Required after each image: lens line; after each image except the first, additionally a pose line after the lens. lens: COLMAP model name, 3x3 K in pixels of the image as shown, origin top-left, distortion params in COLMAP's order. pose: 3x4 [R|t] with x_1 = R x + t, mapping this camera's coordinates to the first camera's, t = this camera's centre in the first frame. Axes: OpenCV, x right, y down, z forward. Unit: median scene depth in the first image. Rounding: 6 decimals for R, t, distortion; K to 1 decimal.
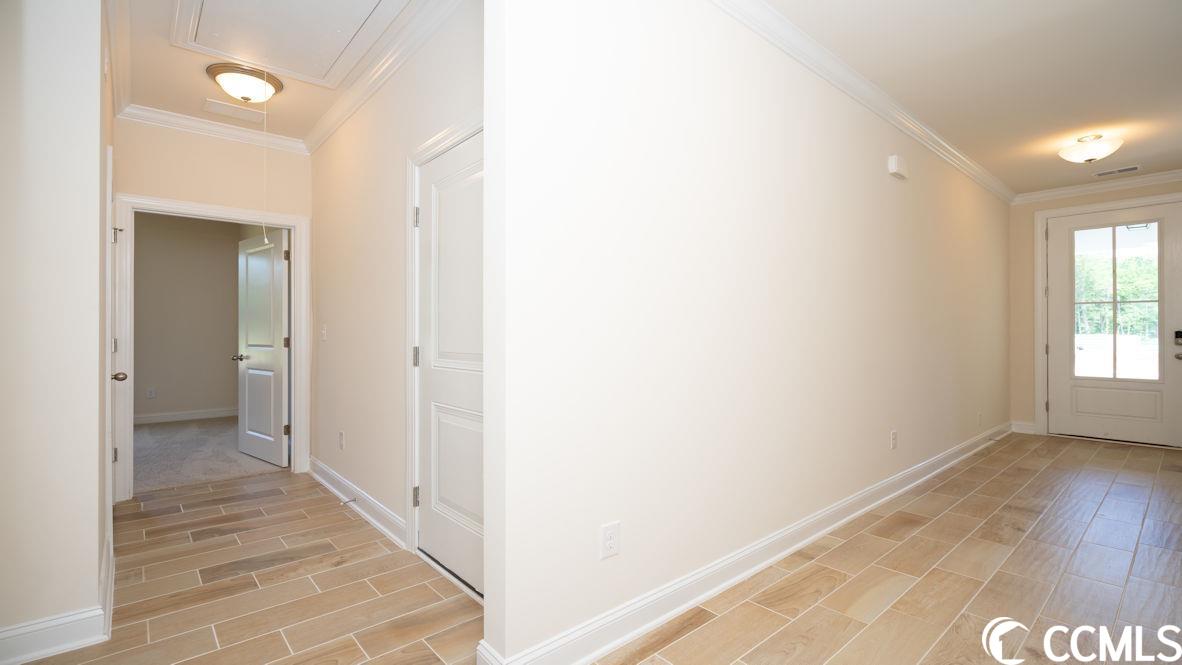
lens RADIAL K [[527.8, 0, 588.2], [0, 527.8, 328.7], [0, 0, 1]] dist [-0.000377, 0.000347]
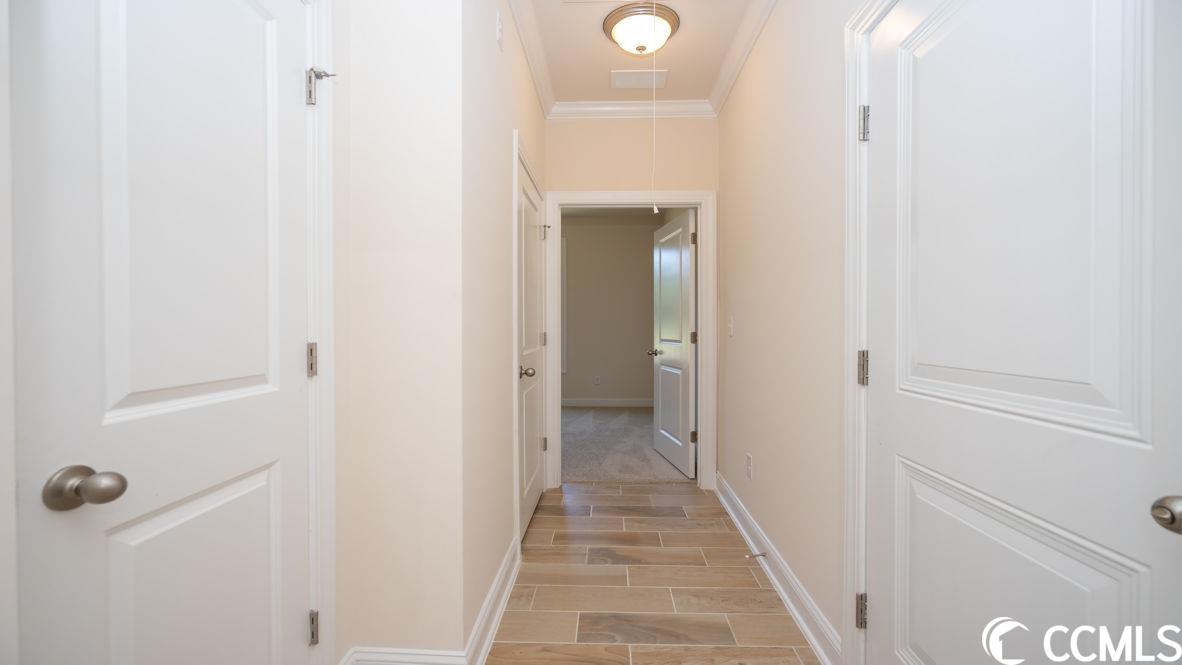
lens RADIAL K [[539.9, 0, 595.6], [0, 539.9, 333.5], [0, 0, 1]] dist [-0.001330, 0.000302]
pose [[0.742035, 0.008246, -0.670311, -0.094410], [0.004592, 0.999838, 0.017383, 0.002912], [0.670346, -0.015977, 0.741877, 0.237343]]
